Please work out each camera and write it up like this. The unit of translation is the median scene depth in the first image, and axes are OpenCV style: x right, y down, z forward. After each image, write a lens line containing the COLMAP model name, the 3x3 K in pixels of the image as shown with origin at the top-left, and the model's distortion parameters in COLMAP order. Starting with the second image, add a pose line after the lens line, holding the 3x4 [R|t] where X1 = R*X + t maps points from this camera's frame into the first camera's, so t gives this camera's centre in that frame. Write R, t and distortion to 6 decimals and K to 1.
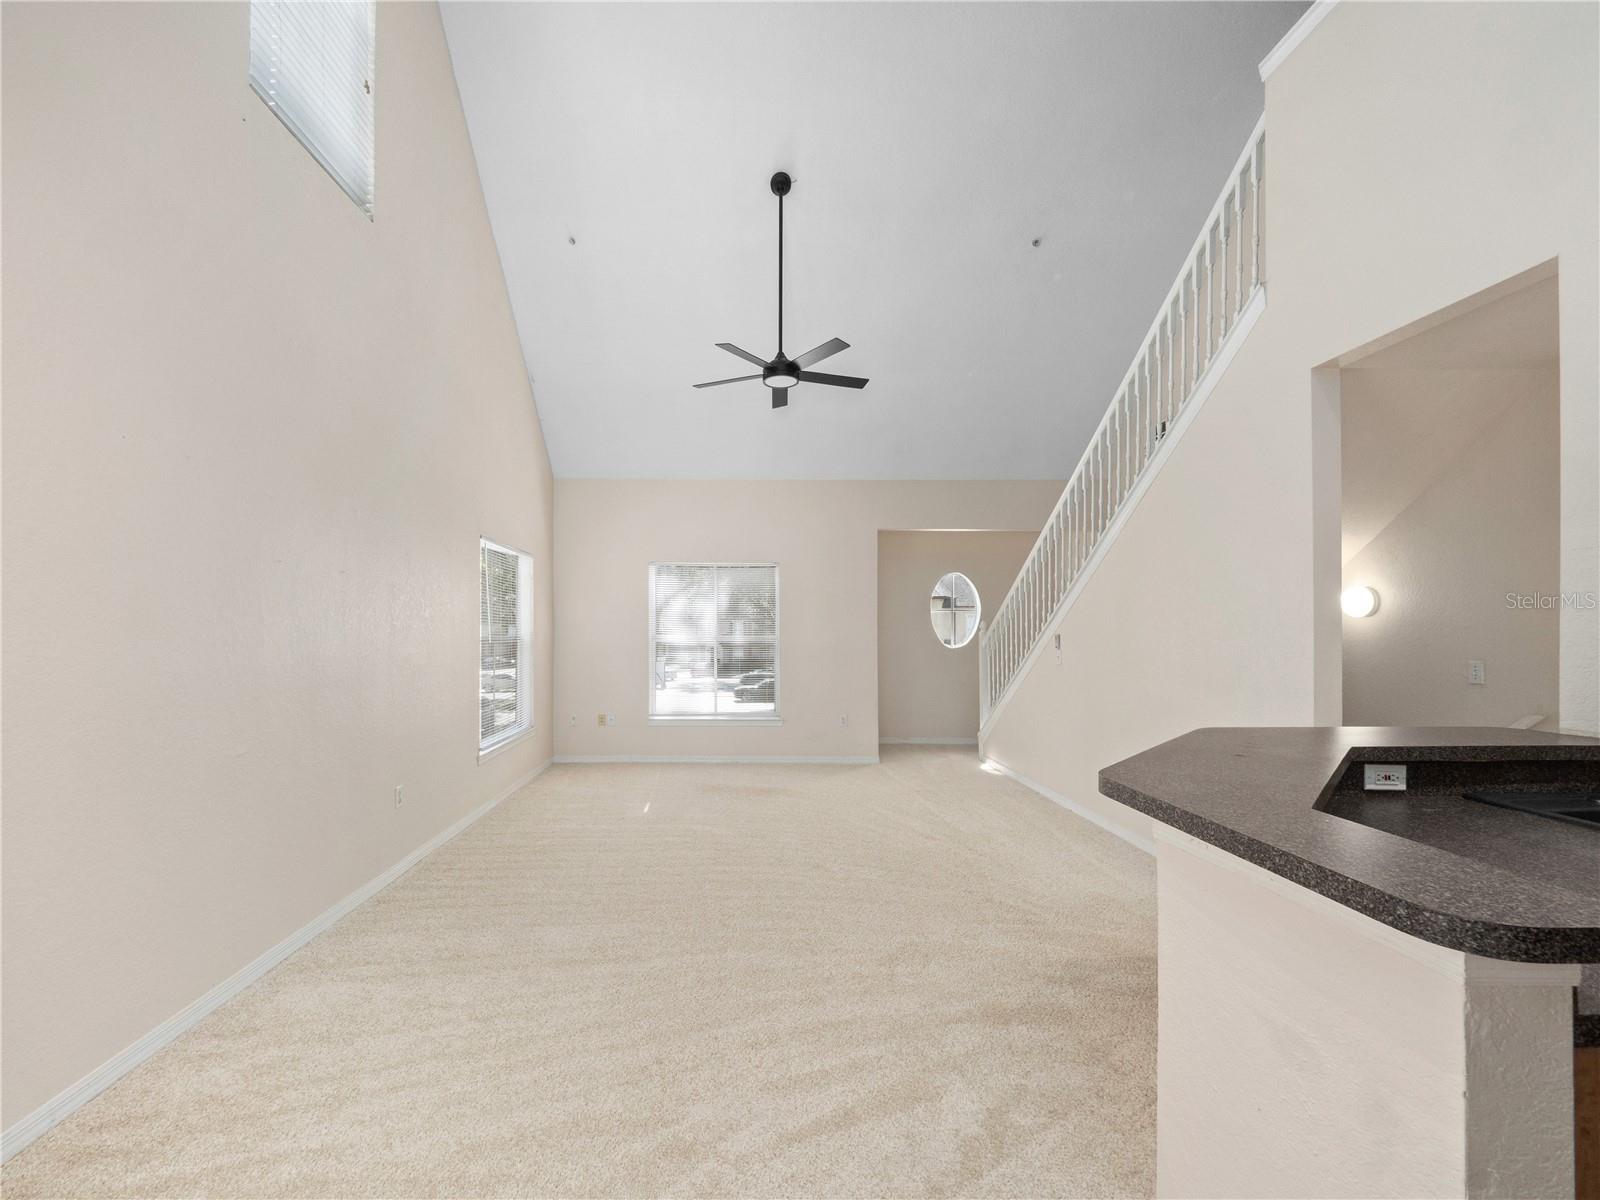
lens RADIAL K [[705.1, 0, 791.1], [0, 705.1, 618.6], [0, 0, 1]] dist [-0.003527, -0.001745]
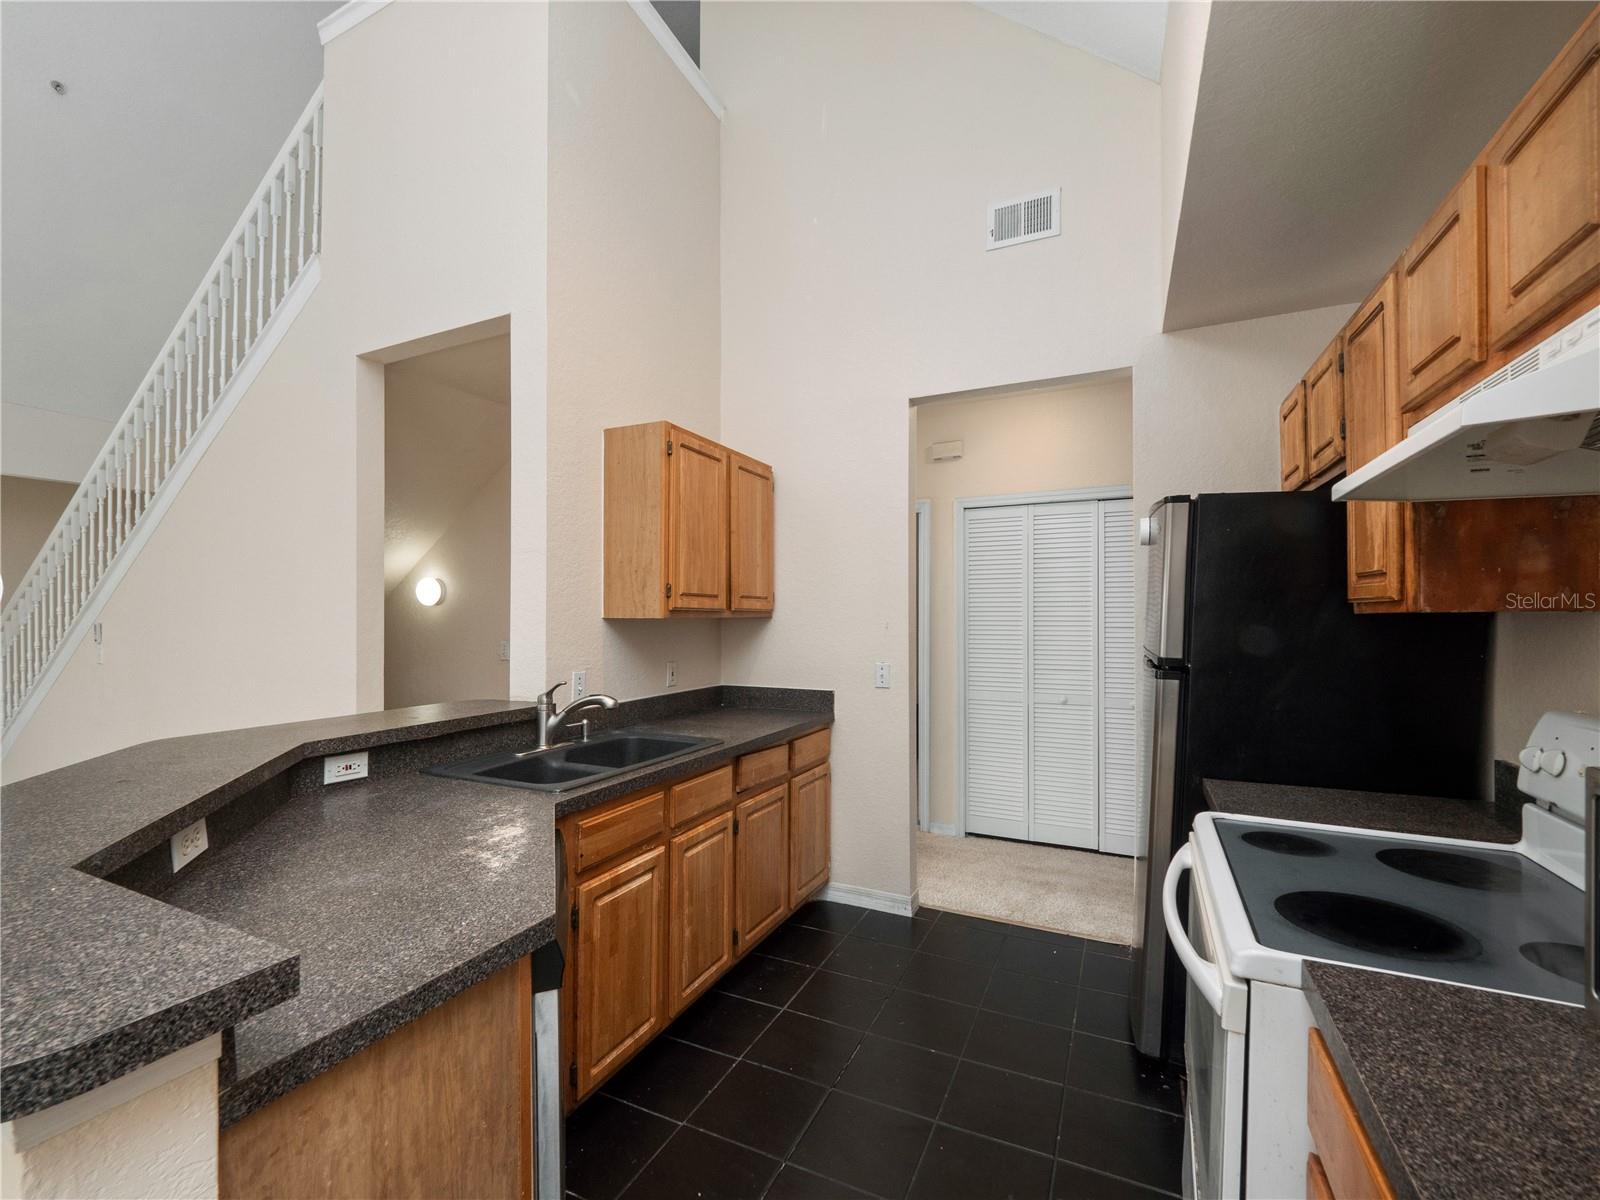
lens RADIAL K [[705.1, 0, 790.4], [0, 705.1, 606.1], [0, 0, 1]] dist [-0.003527, -0.001745]
pose [[0.426825, 0.012337, 0.904250, 0.135367], [-0.012479, 0.999892, -0.007752, -0.000499], [-0.904248, -0.007975, 0.426933, 0.010224]]
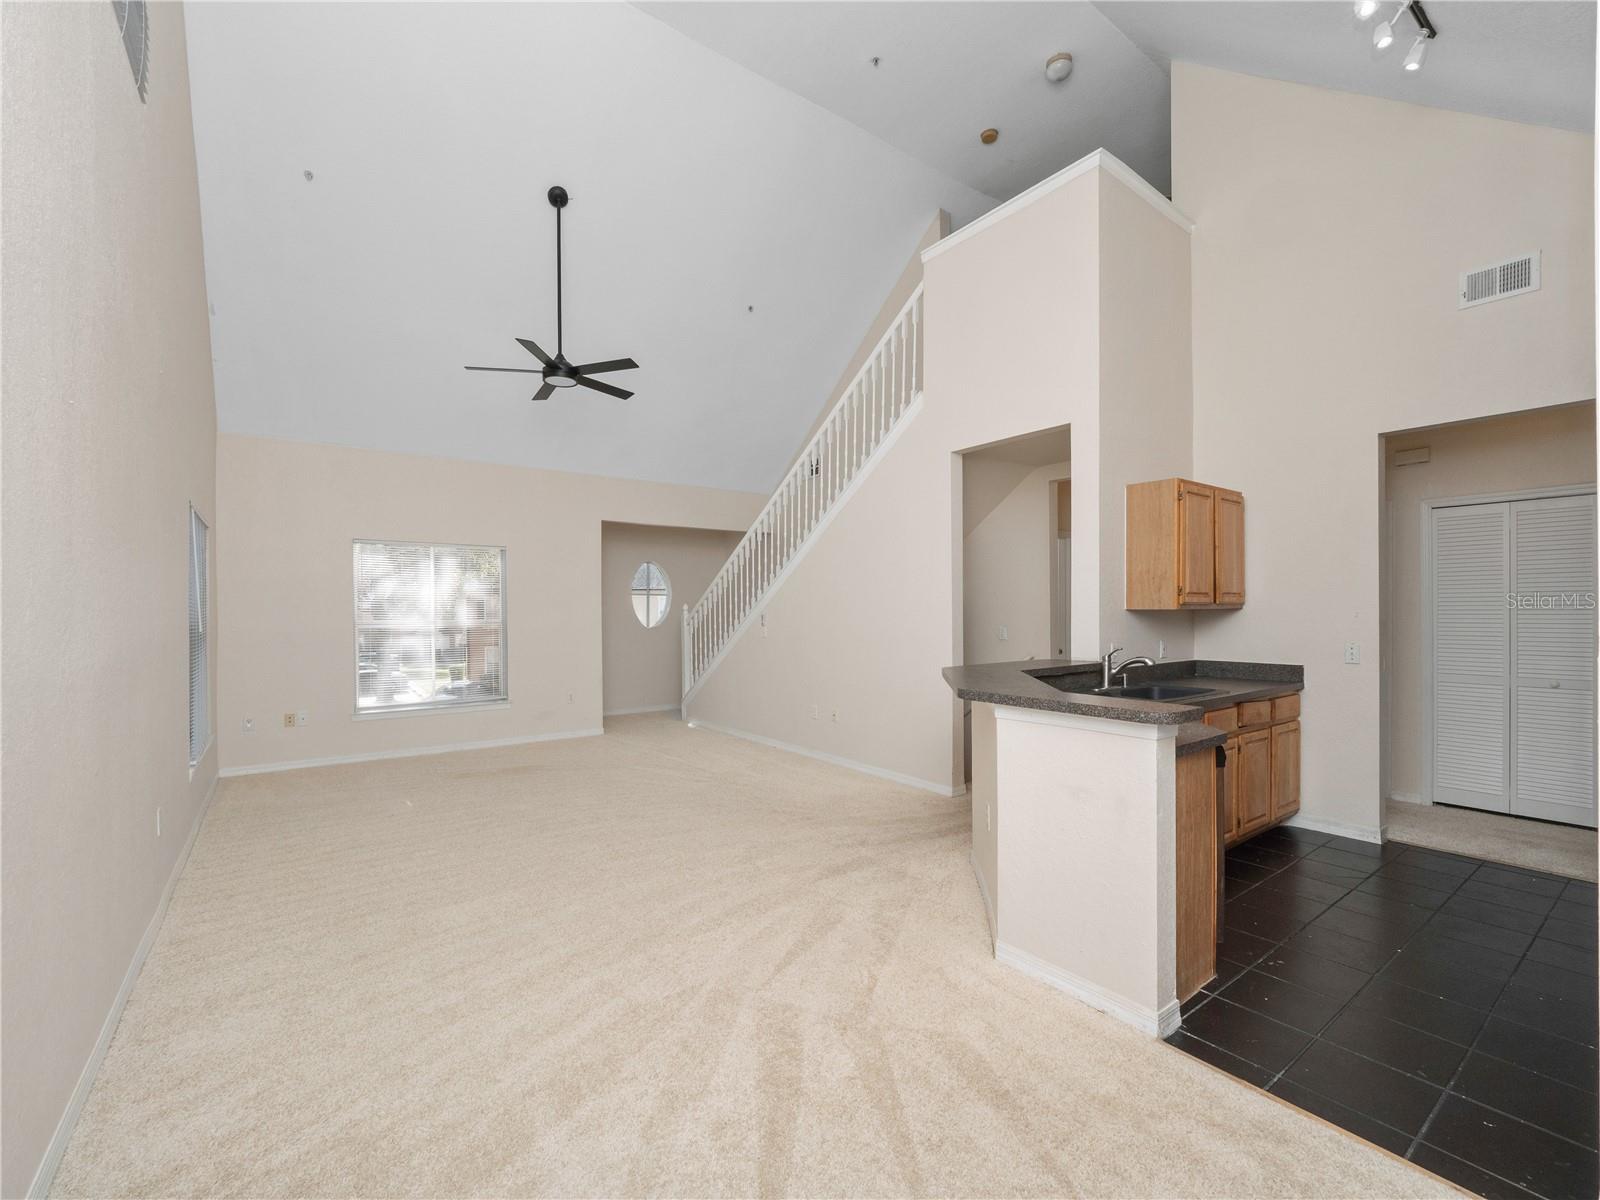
lens RADIAL K [[705.1, 0, 788.3], [0, 705.1, 609.7], [0, 0, 1]] dist [-0.003527, -0.001745]
pose [[0.800326, -0.004951, 0.599545, -0.461364], [-0.002277, 0.999934, 0.011297, -0.003005], [-0.599561, -0.010407, 0.800261, -0.083648]]
